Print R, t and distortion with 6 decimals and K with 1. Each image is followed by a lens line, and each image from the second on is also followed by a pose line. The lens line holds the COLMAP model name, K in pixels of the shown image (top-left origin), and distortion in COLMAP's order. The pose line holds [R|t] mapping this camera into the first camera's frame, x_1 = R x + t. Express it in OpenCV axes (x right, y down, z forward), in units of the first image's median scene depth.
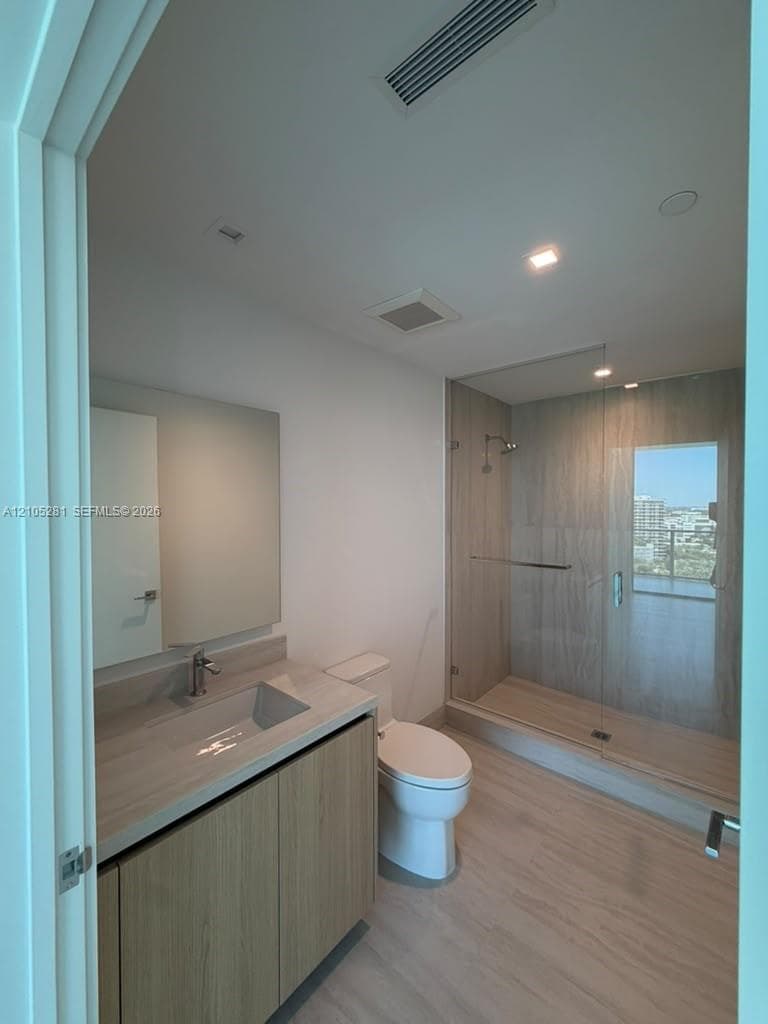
lens RADIAL K [[408.8, 0, 381.9], [0, 408.8, 510.3], [0, 0, 1]] dist [-0.000512, 0.000501]
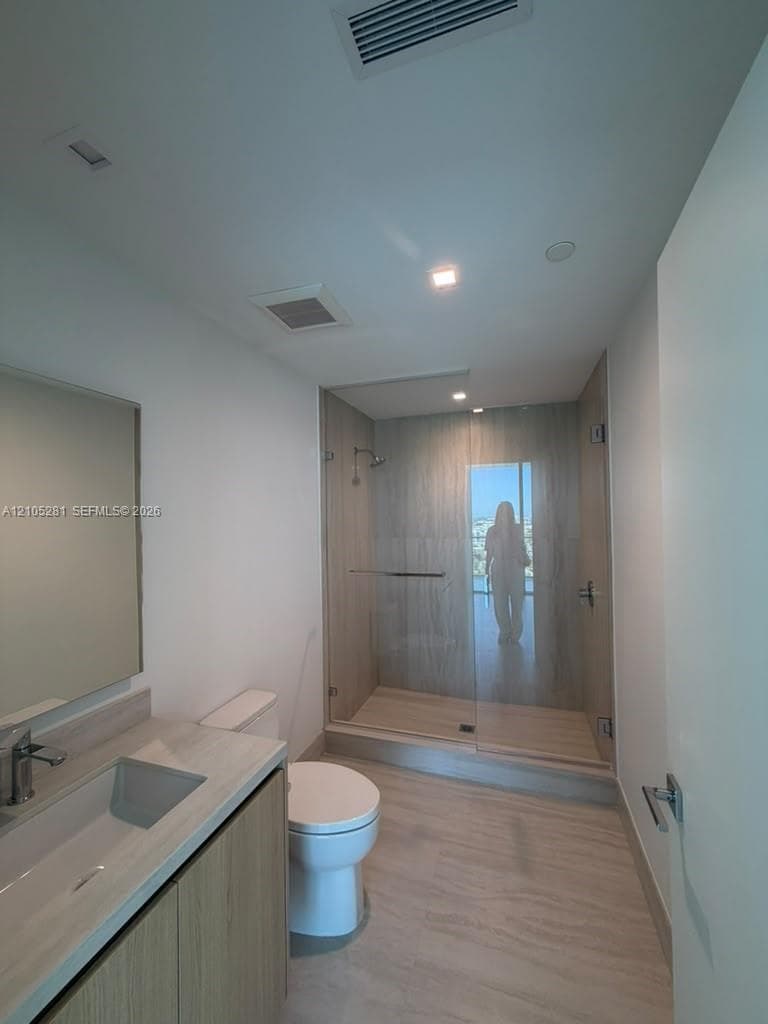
lens RADIAL K [[408.8, 0, 381.9], [0, 408.8, 510.3], [0, 0, 1]] dist [-0.000512, 0.000501]
pose [[0.924777, -0.010110, 0.380375, -0.107952], [0.022688, 0.999334, -0.028597, -0.000701], [-0.379832, 0.035076, 0.924390, 0.089180]]
